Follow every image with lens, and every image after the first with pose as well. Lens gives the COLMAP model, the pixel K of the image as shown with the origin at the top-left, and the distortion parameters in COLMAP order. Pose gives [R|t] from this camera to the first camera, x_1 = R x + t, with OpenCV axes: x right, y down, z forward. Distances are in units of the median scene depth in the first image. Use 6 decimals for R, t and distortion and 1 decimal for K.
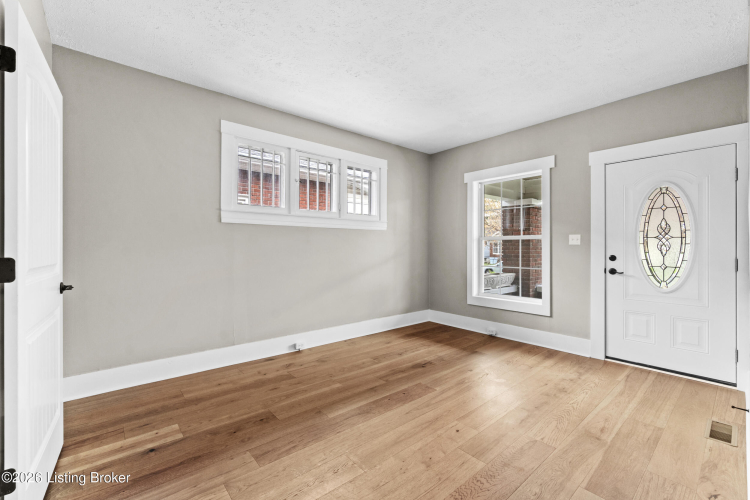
lens RADIAL K [[320.3, 0, 373.2], [0, 320.3, 245.8], [0, 0, 1]] dist [-0.001062, 0.000400]
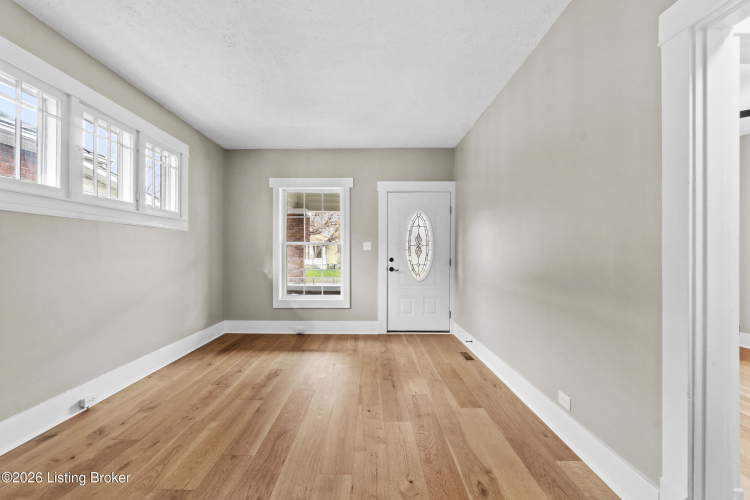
lens RADIAL K [[321.9, 0, 369.6], [0, 321.9, 250.1], [0, 0, 1]] dist [-0.003131, 0.000015]
pose [[0.657730, 0.006069, 0.753230, -0.365554], [-0.004507, 0.999981, -0.004121, 0.002493], [-0.753241, -0.000684, 0.657745, 0.141605]]
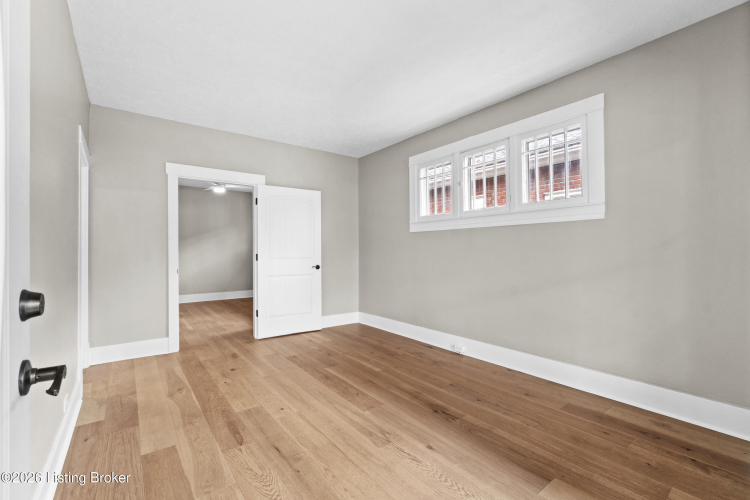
lens RADIAL K [[332.1, 0, 372.3], [0, 332.1, 251.7], [0, 0, 1]] dist [-0.000270, -0.000016]
pose [[-0.066593, -0.002013, -0.997778, 0.857451], [0.009606, 0.999950, -0.002658, 0.010418], [0.997734, -0.009762, -0.066571, 0.841190]]
